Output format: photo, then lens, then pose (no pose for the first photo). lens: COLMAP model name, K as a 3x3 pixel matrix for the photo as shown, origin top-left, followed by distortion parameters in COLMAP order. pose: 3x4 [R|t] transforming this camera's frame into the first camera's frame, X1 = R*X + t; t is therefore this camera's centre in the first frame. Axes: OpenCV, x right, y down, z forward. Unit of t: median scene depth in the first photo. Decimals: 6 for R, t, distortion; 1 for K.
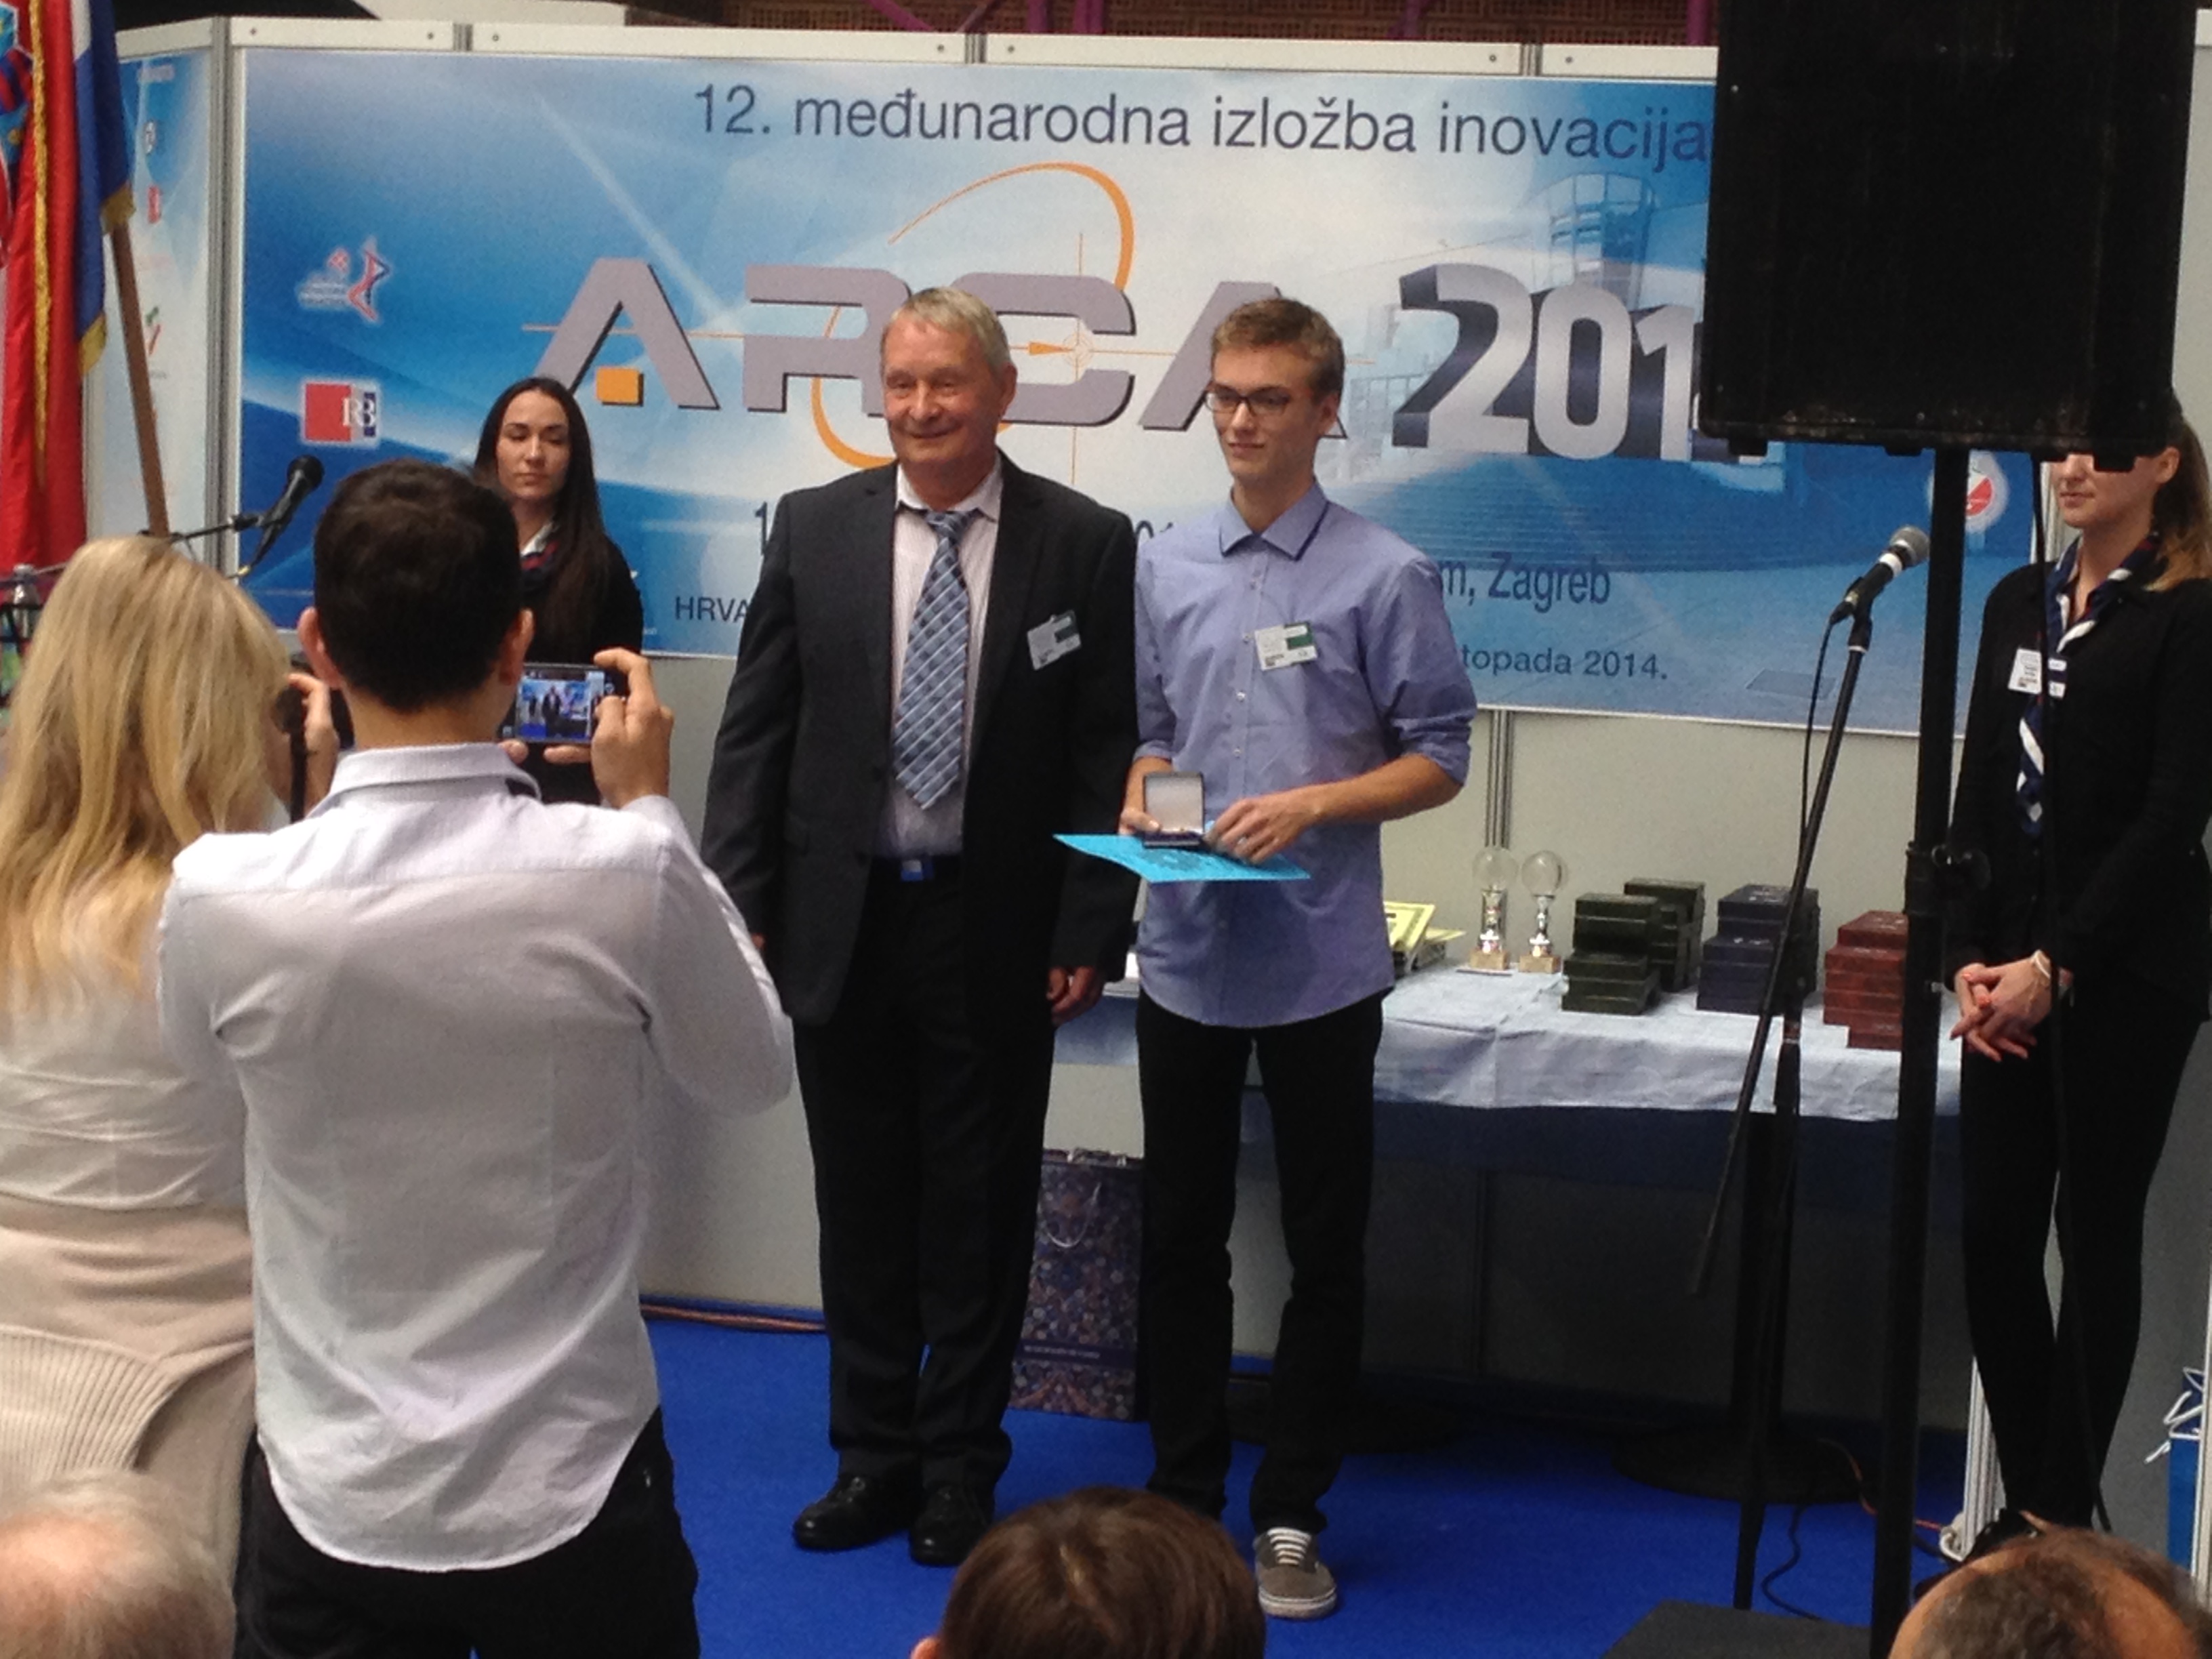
lens RADIAL K [[5438.1, 0, 1122.4], [0, 5438.1, 829.9], [0, 0, 1]] dist [0.029425, 0.000000]
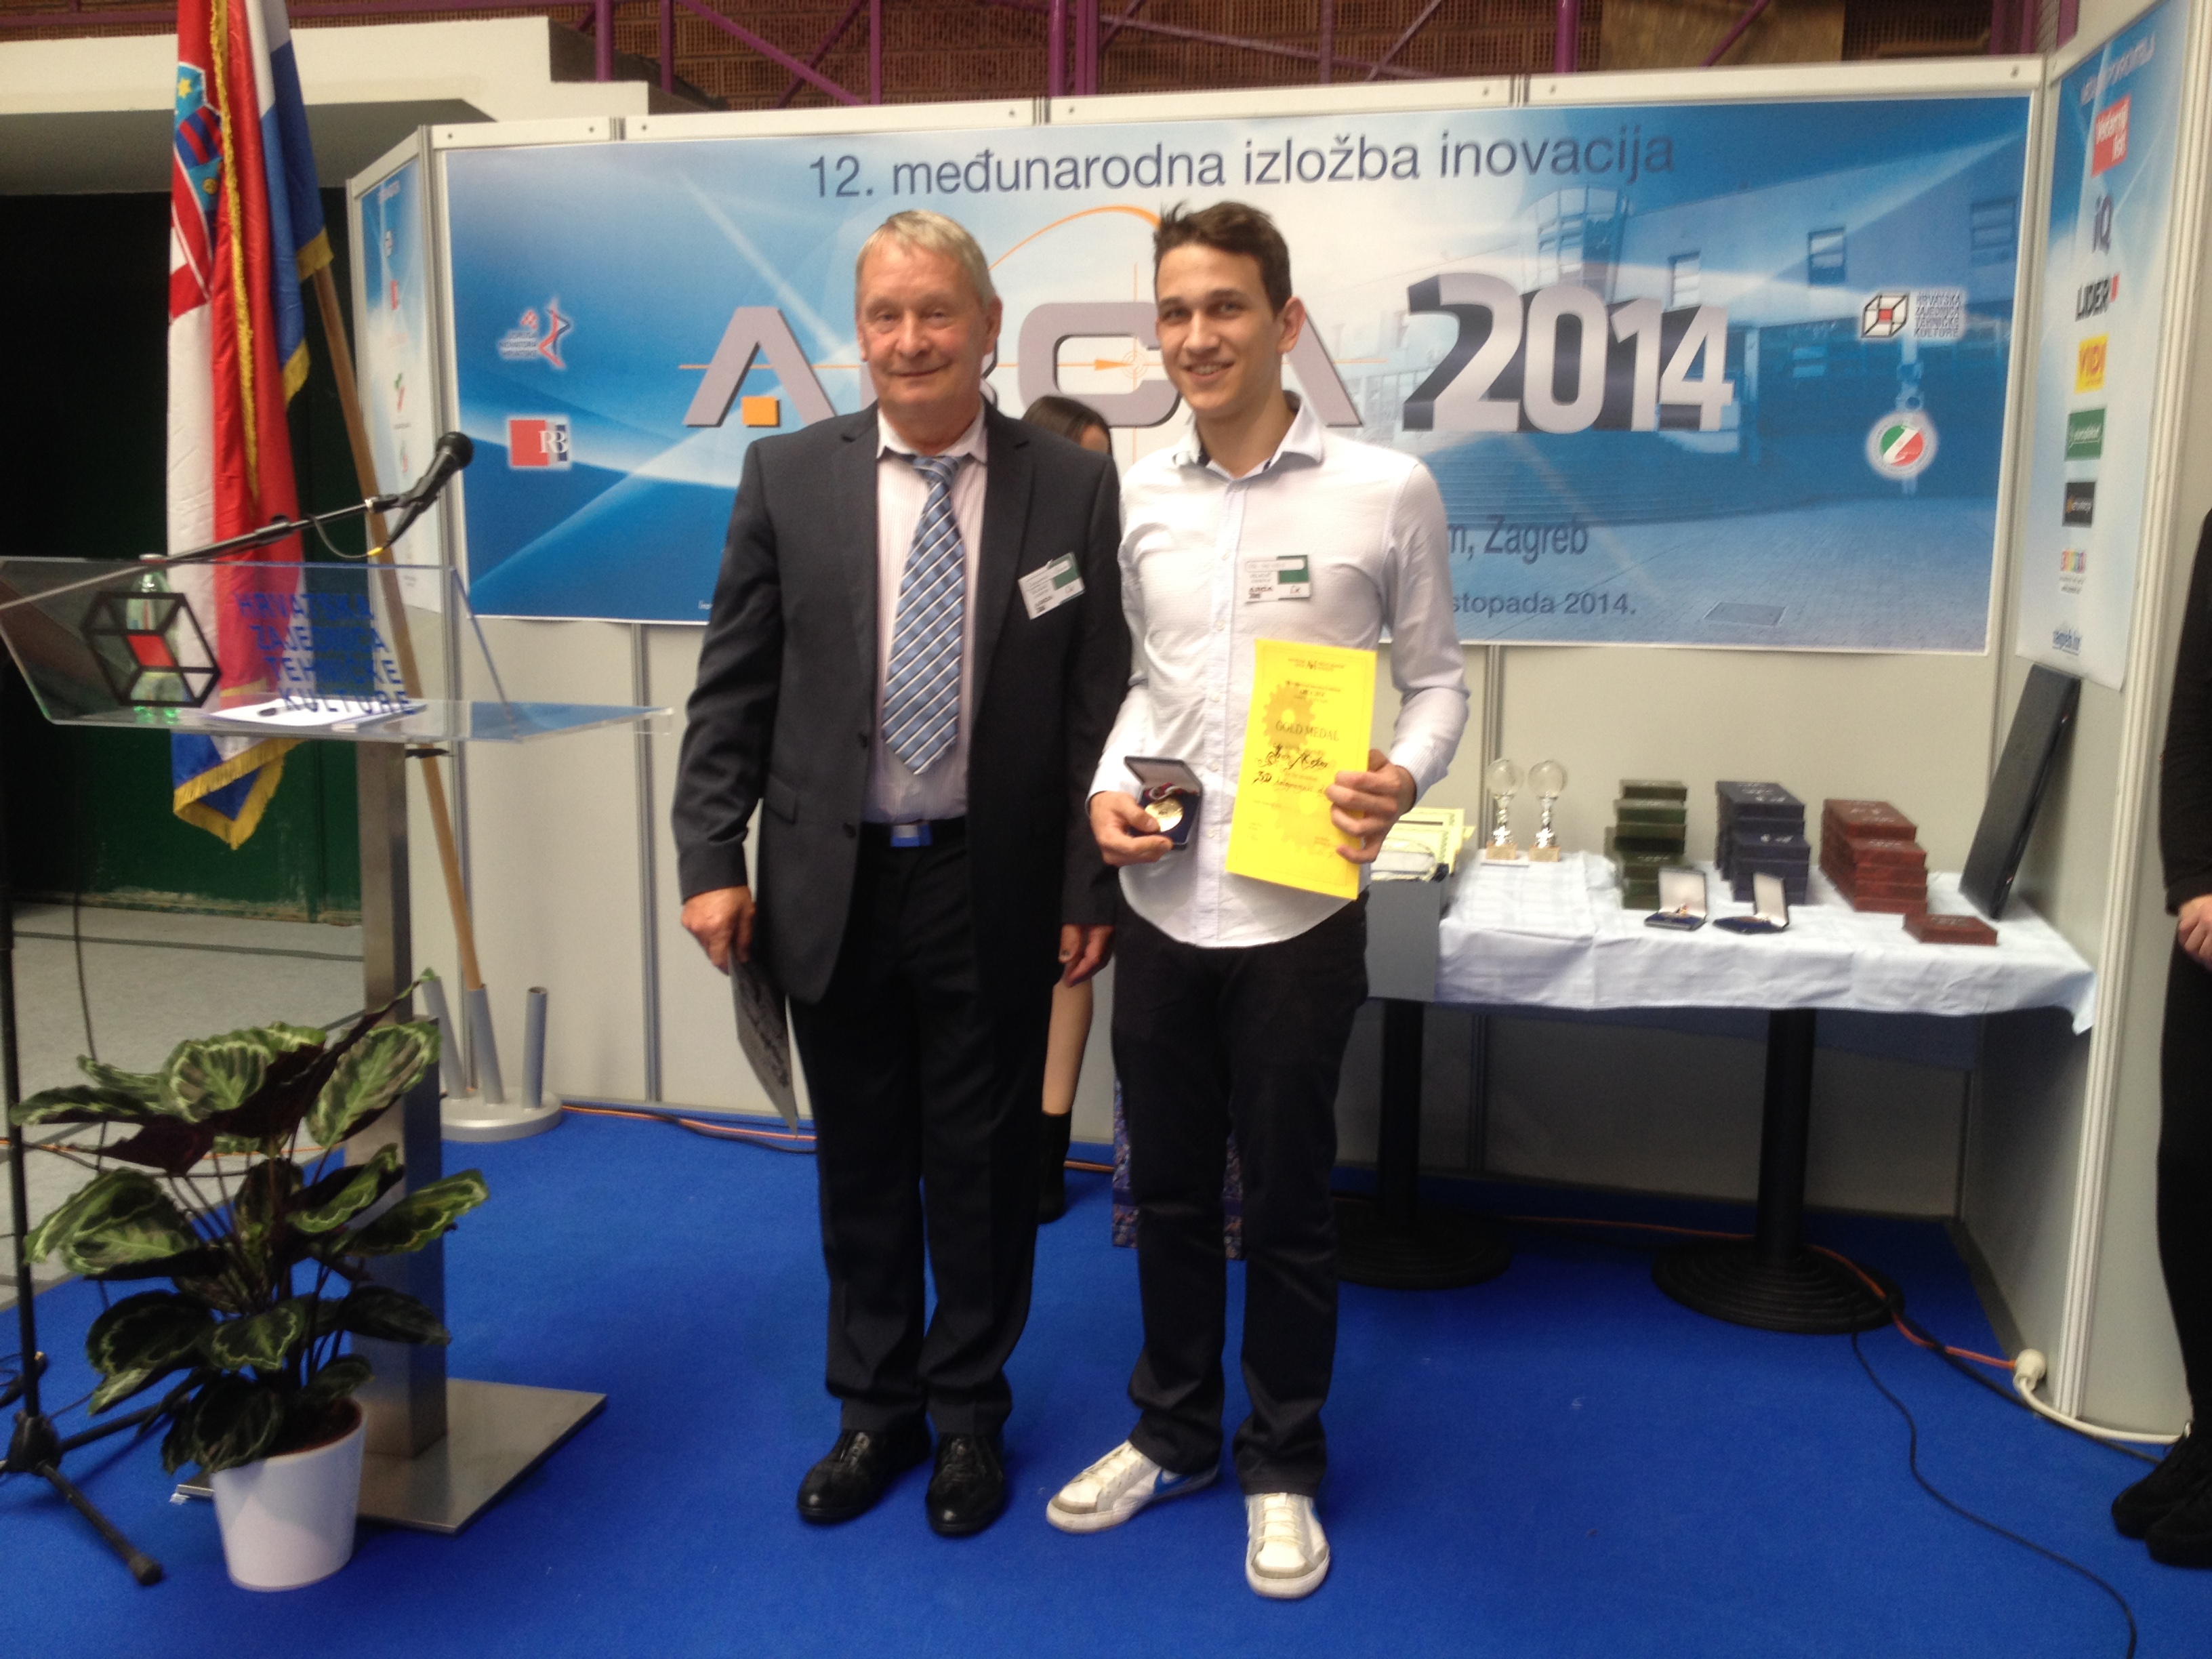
lens RADIAL K [[2387.3, 0, 1114.8], [0, 2387.3, 838.5], [0, 0, 1]] dist [0.092110, 0.000000]
pose [[0.997929, -0.042549, 0.048248, -0.044469], [0.039603, 0.997385, 0.060447, -0.014537], [-0.050694, -0.058411, 0.997005, 0.466923]]
